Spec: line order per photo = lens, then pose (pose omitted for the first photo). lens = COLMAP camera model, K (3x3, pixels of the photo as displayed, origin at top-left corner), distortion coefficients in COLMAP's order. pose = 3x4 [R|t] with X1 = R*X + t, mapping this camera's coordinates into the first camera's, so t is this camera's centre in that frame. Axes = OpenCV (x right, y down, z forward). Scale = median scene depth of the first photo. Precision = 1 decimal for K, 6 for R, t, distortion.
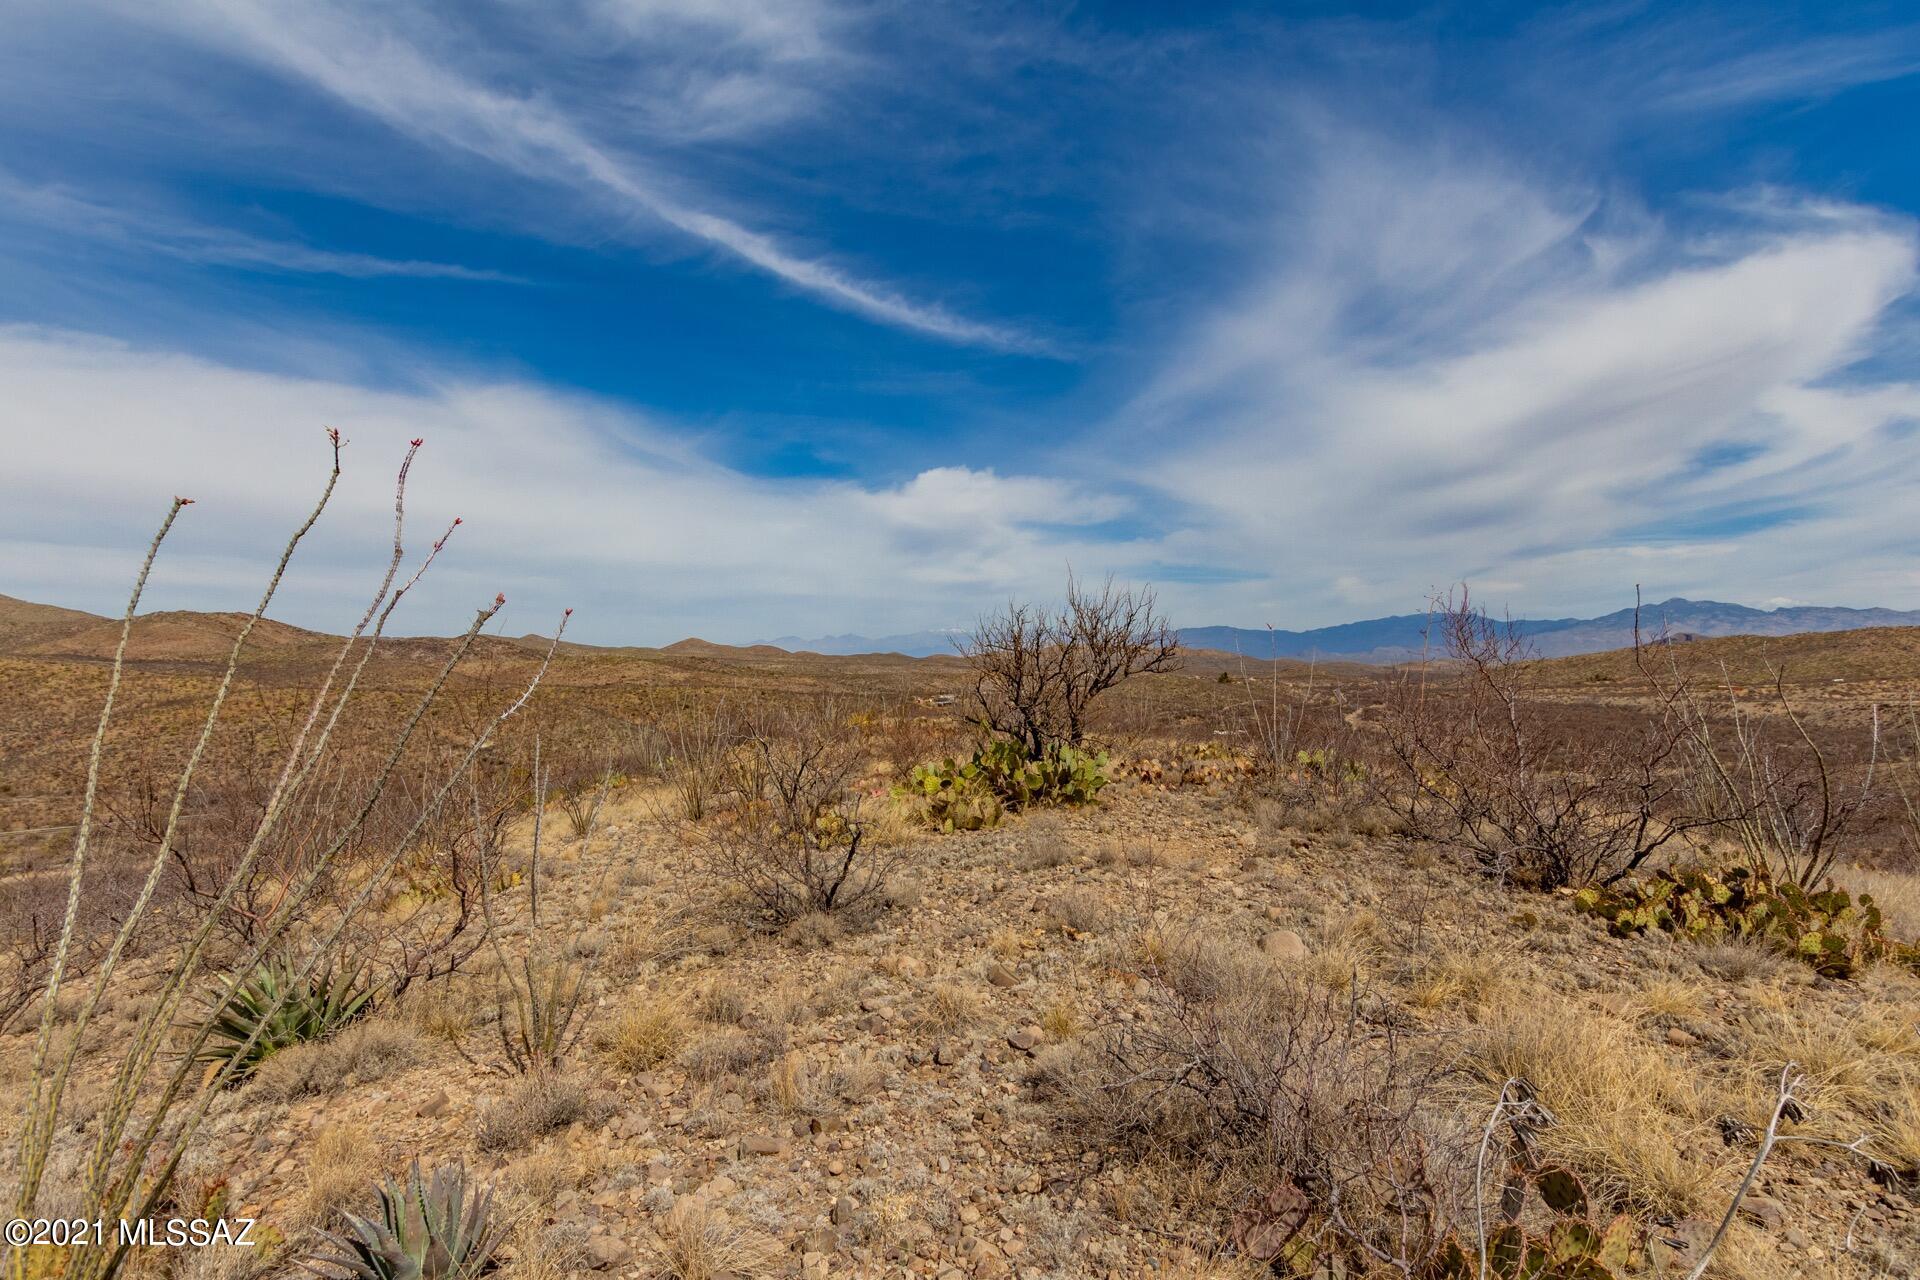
lens RADIAL K [[912.6, 0, 956.8], [0, 912.6, 652.0], [0, 0, 1]] dist [0.011465, -0.003332]
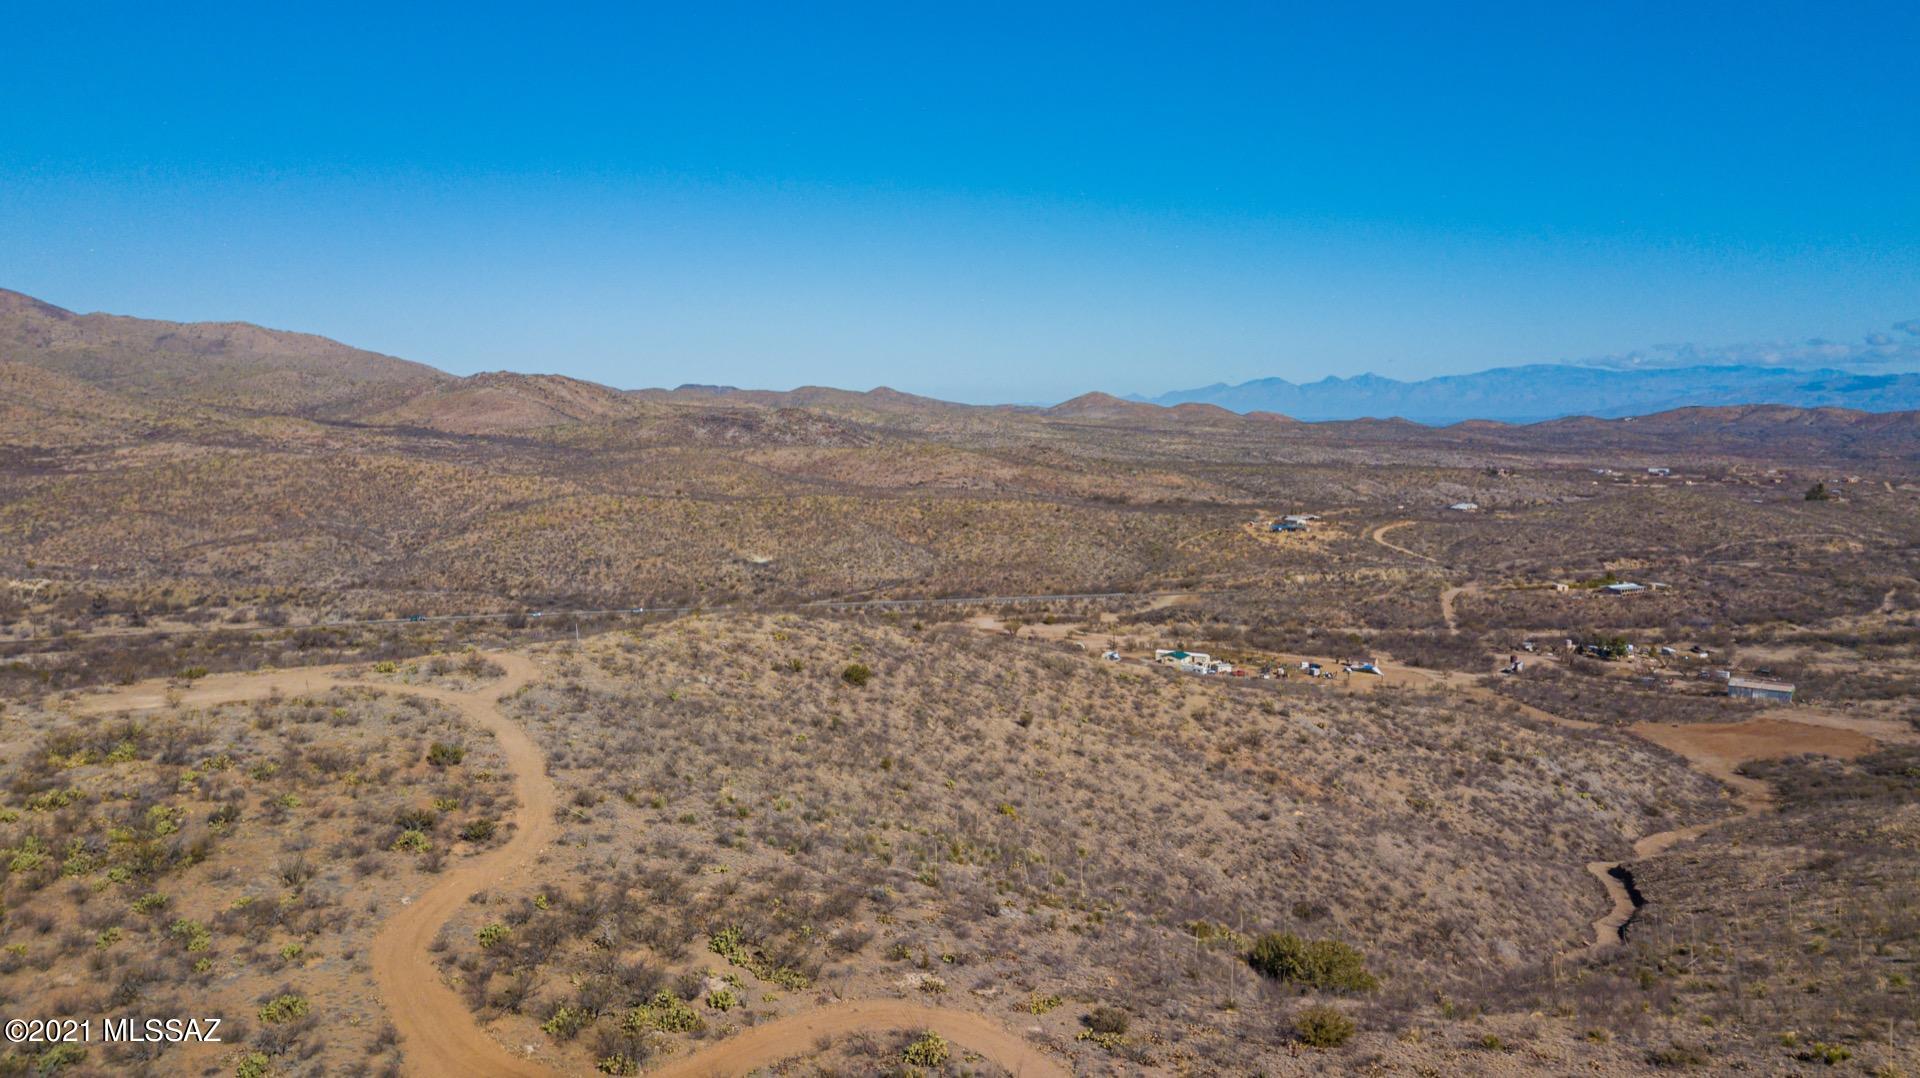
lens RADIAL K [[1459.4, 0, 968.8], [0, 1459.4, 549.4], [0, 0, 1]] dist [0.030998, 0.006422]
pose [[0.925166, 0.046446, -0.376709, 0.148873], [-0.007598, 0.994552, 0.103962, -0.039171], [0.379486, -0.093320, 0.920479, -0.195803]]
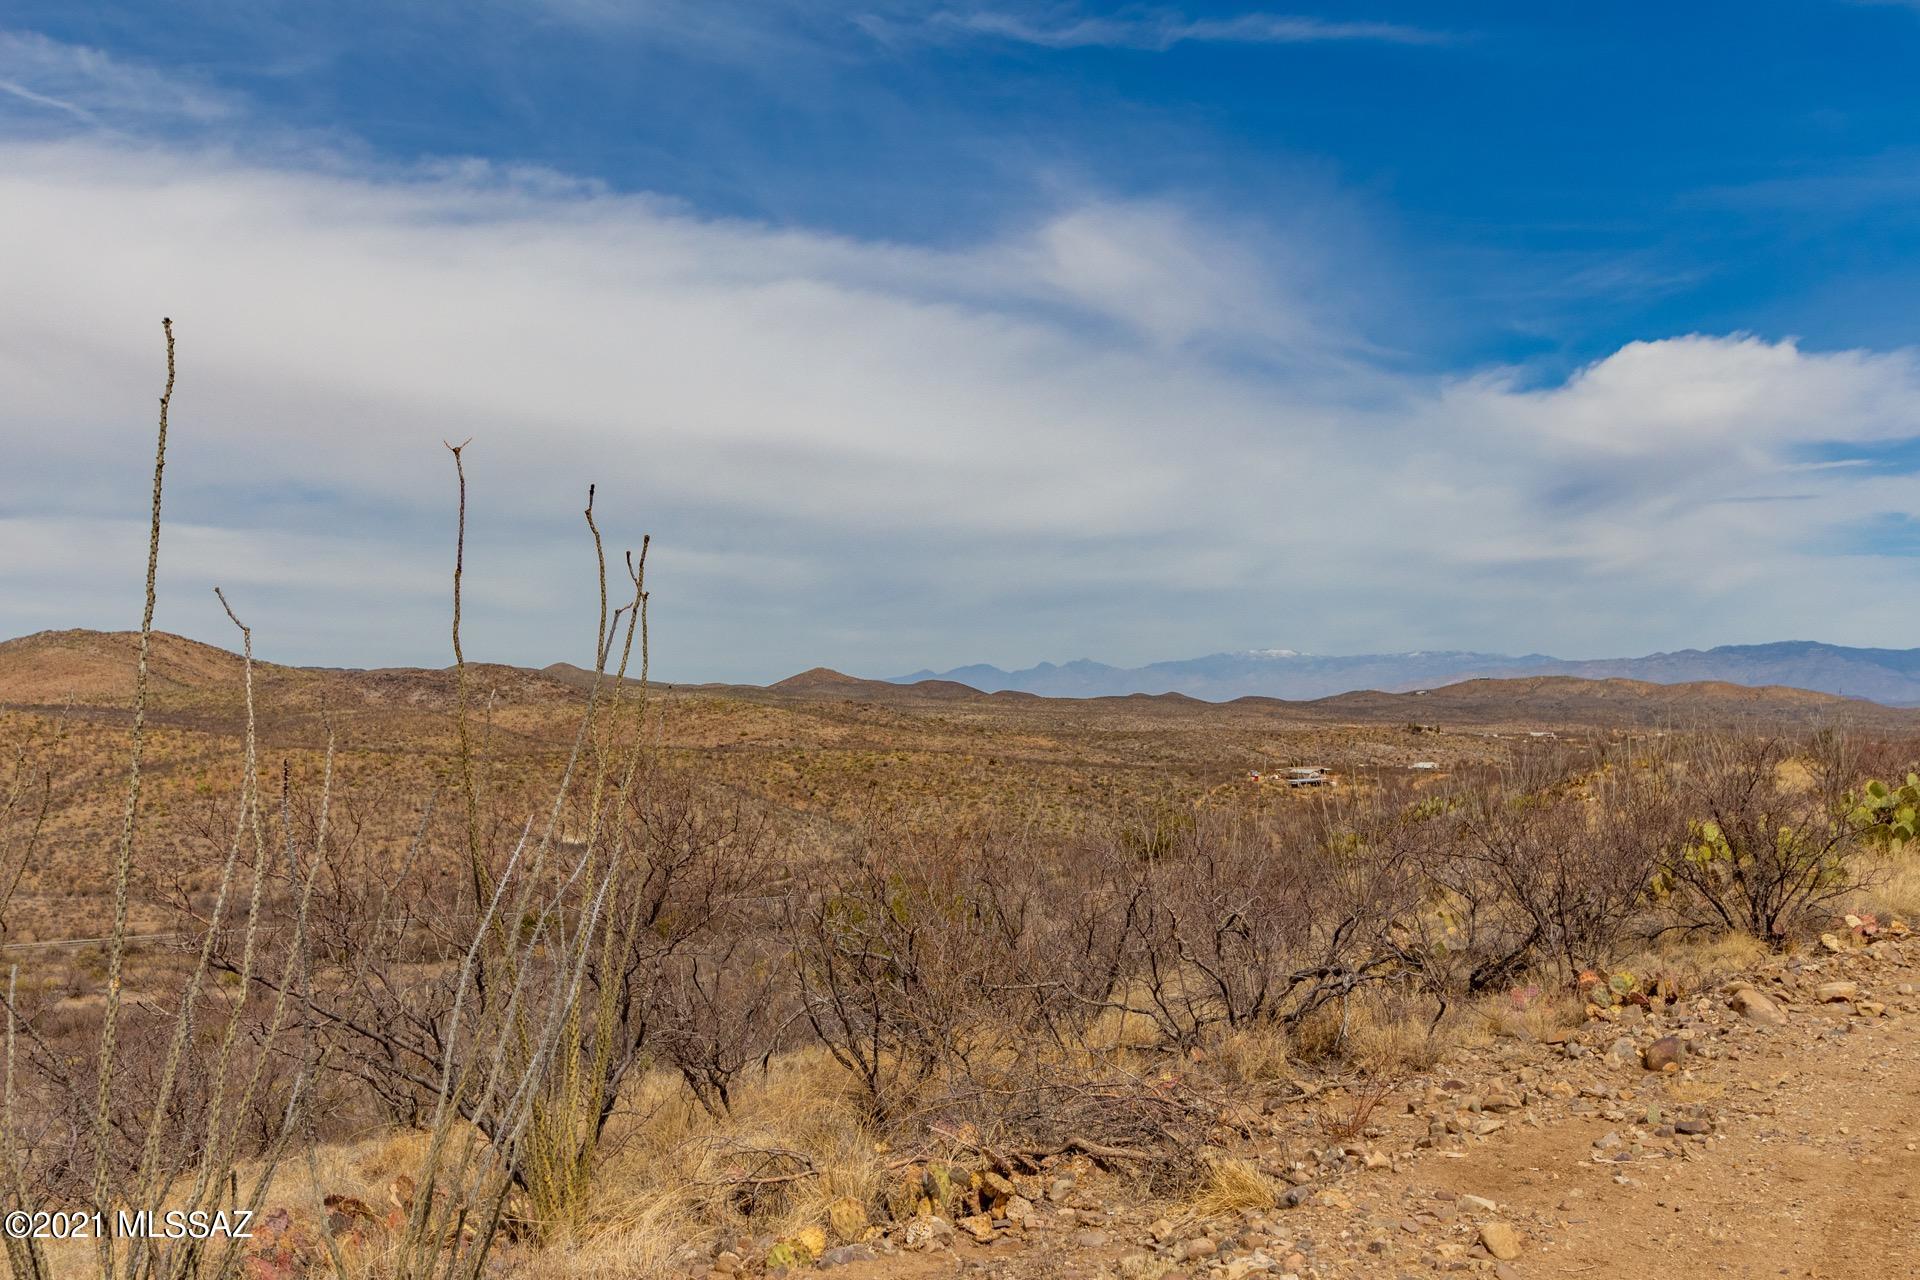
lens RADIAL K [[1654.0, 0, 967.1], [0, 1654.0, 649.0], [0, 0, 1]] dist [-0.013106, -0.021053]
pose [[0.982883, -0.006228, -0.184126, -0.020289], [0.001438, 0.999657, -0.026135, 0.000076], [0.184226, 0.025422, 0.982555, -0.037049]]
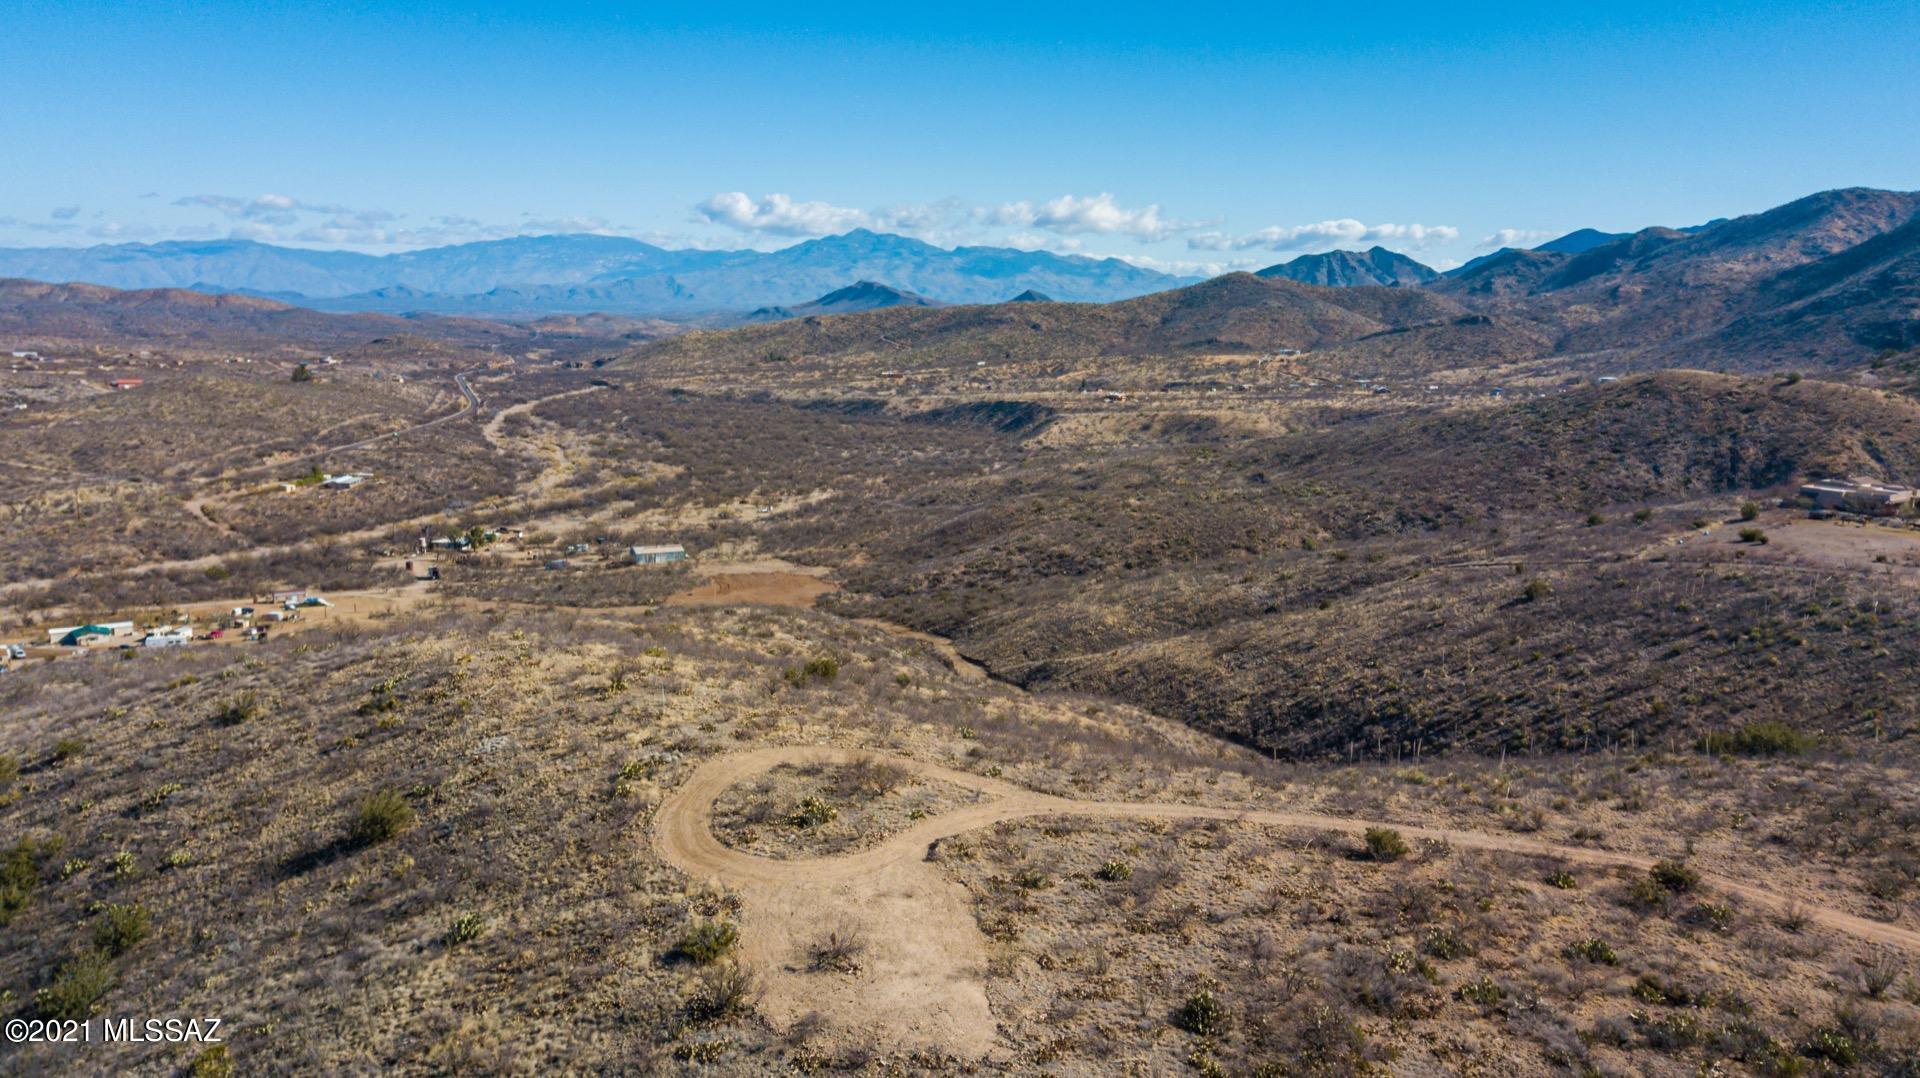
lens RADIAL K [[1459.4, 0, 951.5], [0, 1459.4, 557.7], [0, 0, 1]] dist [0.030998, 0.006422]
pose [[0.748186, -0.099256, 0.656023, -0.074388], [-0.021929, 0.984508, 0.173965, -0.040917], [-0.663126, -0.144544, 0.734418, -0.126778]]
